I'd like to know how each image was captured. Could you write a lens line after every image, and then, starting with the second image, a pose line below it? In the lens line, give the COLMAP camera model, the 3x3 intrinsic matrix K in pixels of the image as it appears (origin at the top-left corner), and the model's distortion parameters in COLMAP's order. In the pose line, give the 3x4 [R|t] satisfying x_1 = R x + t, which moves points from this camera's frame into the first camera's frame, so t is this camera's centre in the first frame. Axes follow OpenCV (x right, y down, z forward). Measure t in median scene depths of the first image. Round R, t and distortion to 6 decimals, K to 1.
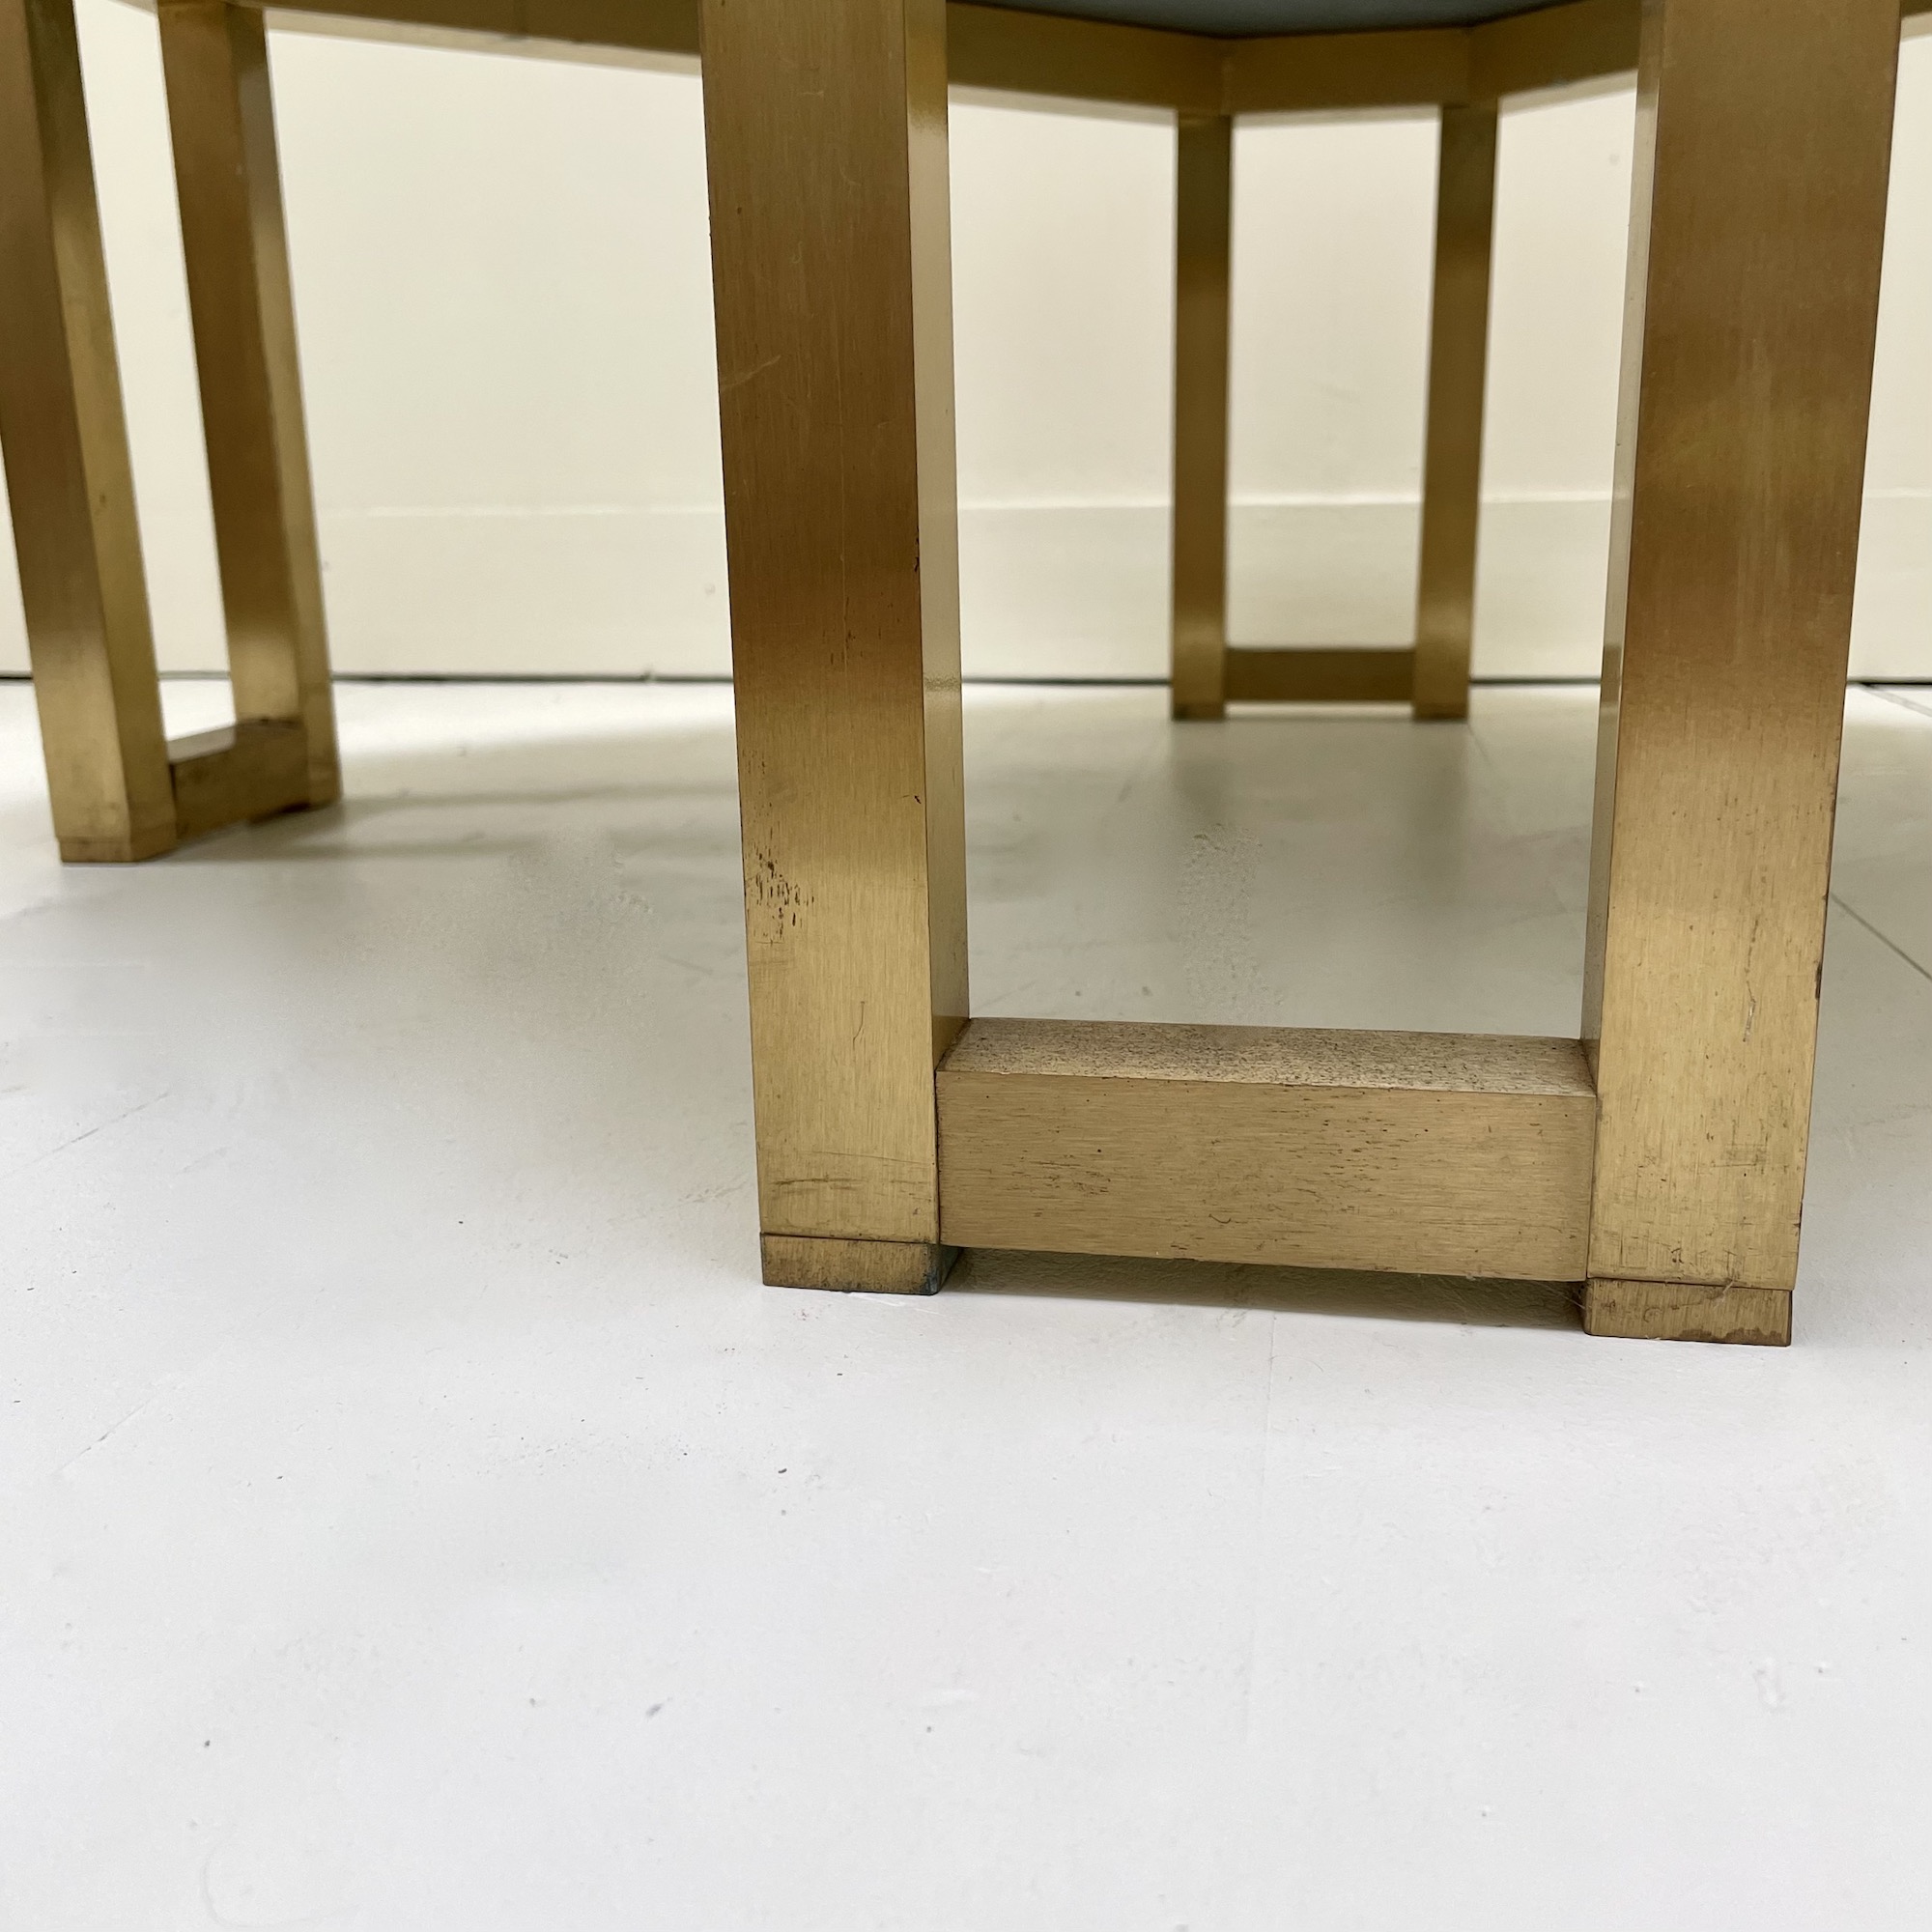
lens RADIAL K [[2072.3, 0, 962.3], [0, 2072.3, 931.3], [0, 0, 1]] dist [0.131632, -0.303003]
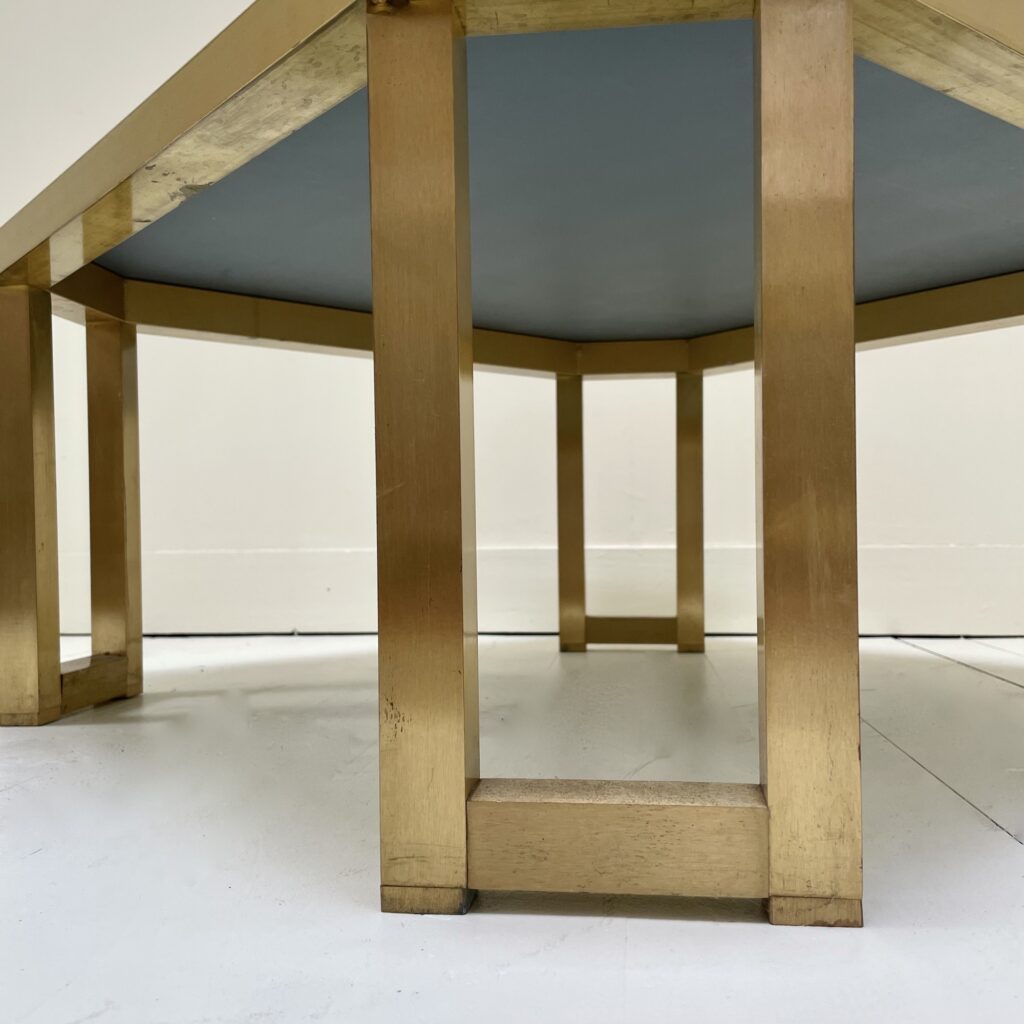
lens RADIAL K [[1120.7, 0, 484.3], [0, 1120.7, 509.9], [0, 0, 1]] dist [0.097515, -0.147559]
pose [[0.999079, 0.006200, 0.042455, -0.044641], [0.004022, 0.971612, -0.236546, 0.048939], [-0.042717, 0.236499, 0.970692, -0.202732]]
